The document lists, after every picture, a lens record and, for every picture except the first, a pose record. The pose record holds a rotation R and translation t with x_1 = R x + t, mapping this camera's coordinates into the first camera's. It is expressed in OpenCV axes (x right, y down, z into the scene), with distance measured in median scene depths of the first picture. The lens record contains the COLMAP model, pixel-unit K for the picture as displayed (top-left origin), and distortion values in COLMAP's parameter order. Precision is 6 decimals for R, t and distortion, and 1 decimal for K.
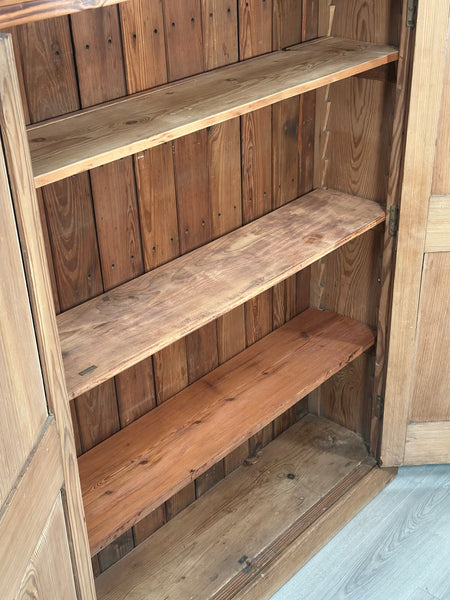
lens RADIAL K [[829.1, 0, 222.4], [0, 829.1, 300.0], [0, 0, 1]] dist [0.131260, 0.000000]
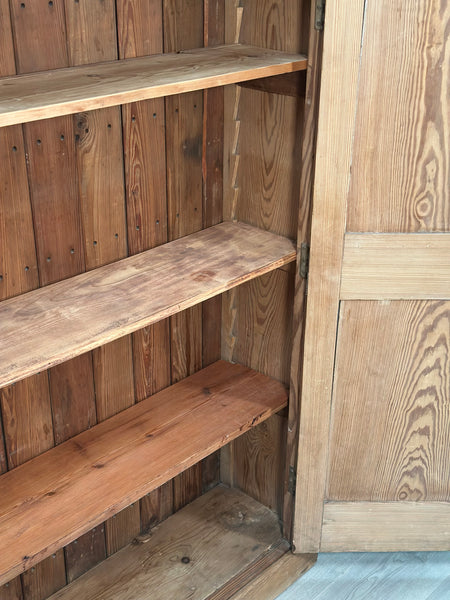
lens RADIAL K [[829.1, 0, 222.8], [0, 829.1, 301.9], [0, 0, 1]] dist [0.131260, 0.000000]
pose [[0.998950, 0.045719, -0.003027, 0.127212], [-0.045819, 0.997095, -0.060840, 0.002120], [0.000237, 0.060915, 0.998143, 0.161943]]
